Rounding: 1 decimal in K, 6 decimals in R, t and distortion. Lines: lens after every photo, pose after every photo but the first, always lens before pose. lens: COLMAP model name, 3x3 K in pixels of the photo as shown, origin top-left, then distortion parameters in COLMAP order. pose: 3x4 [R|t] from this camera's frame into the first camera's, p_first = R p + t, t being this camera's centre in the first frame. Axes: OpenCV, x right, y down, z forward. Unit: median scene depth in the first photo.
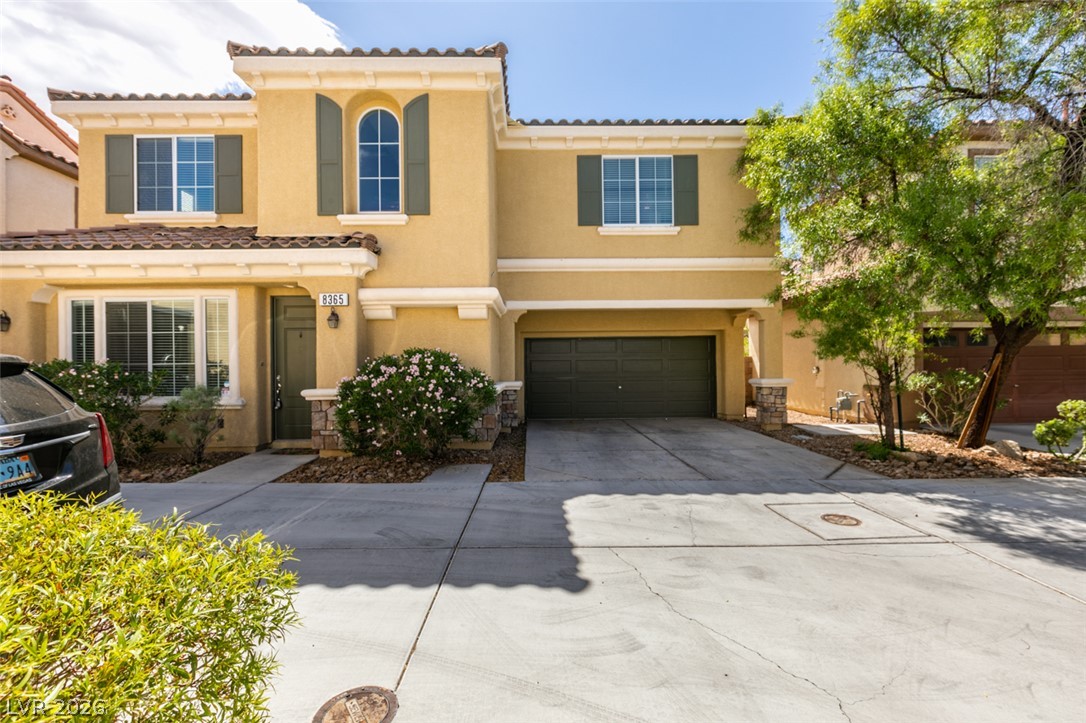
lens RADIAL K [[488.9, 0, 542.3], [0, 488.9, 360.4], [0, 0, 1]] dist [0.000402, -0.000483]
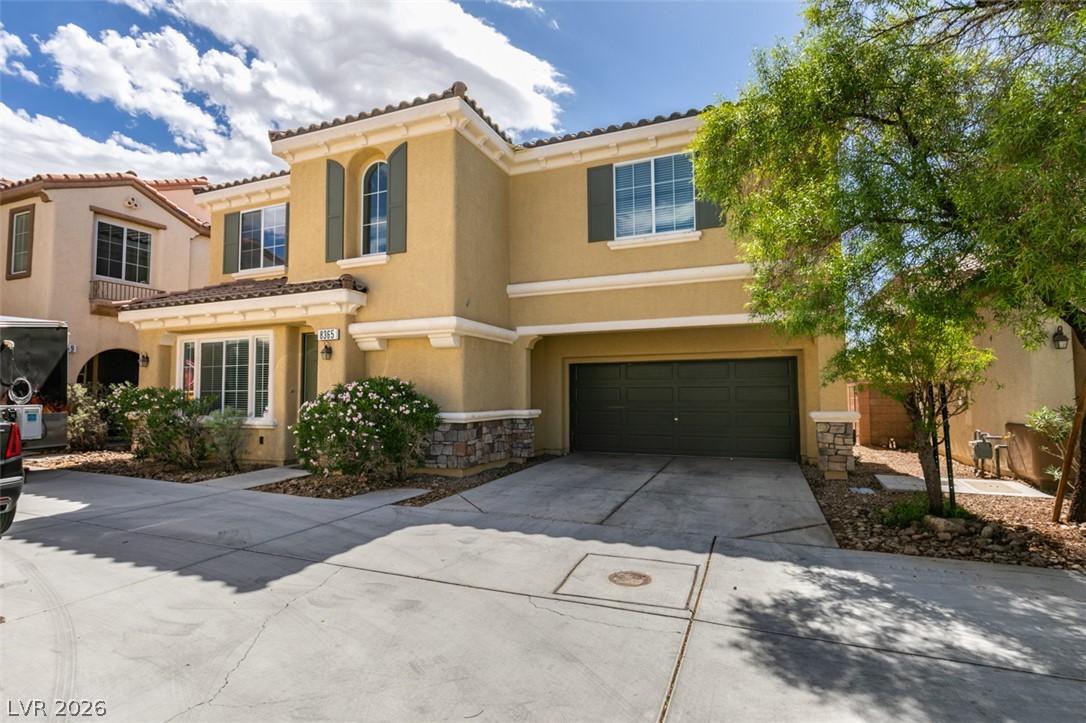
lens RADIAL K [[541.3, 0, 540.7], [0, 541.3, 360.3], [0, 0, 1]] dist [-0.003612, 0.003327]
pose [[0.916084, -0.020338, -0.400471, 0.512635], [0.000673, 0.998789, -0.049185, -0.001830], [0.400986, 0.044788, 0.914989, 0.043210]]
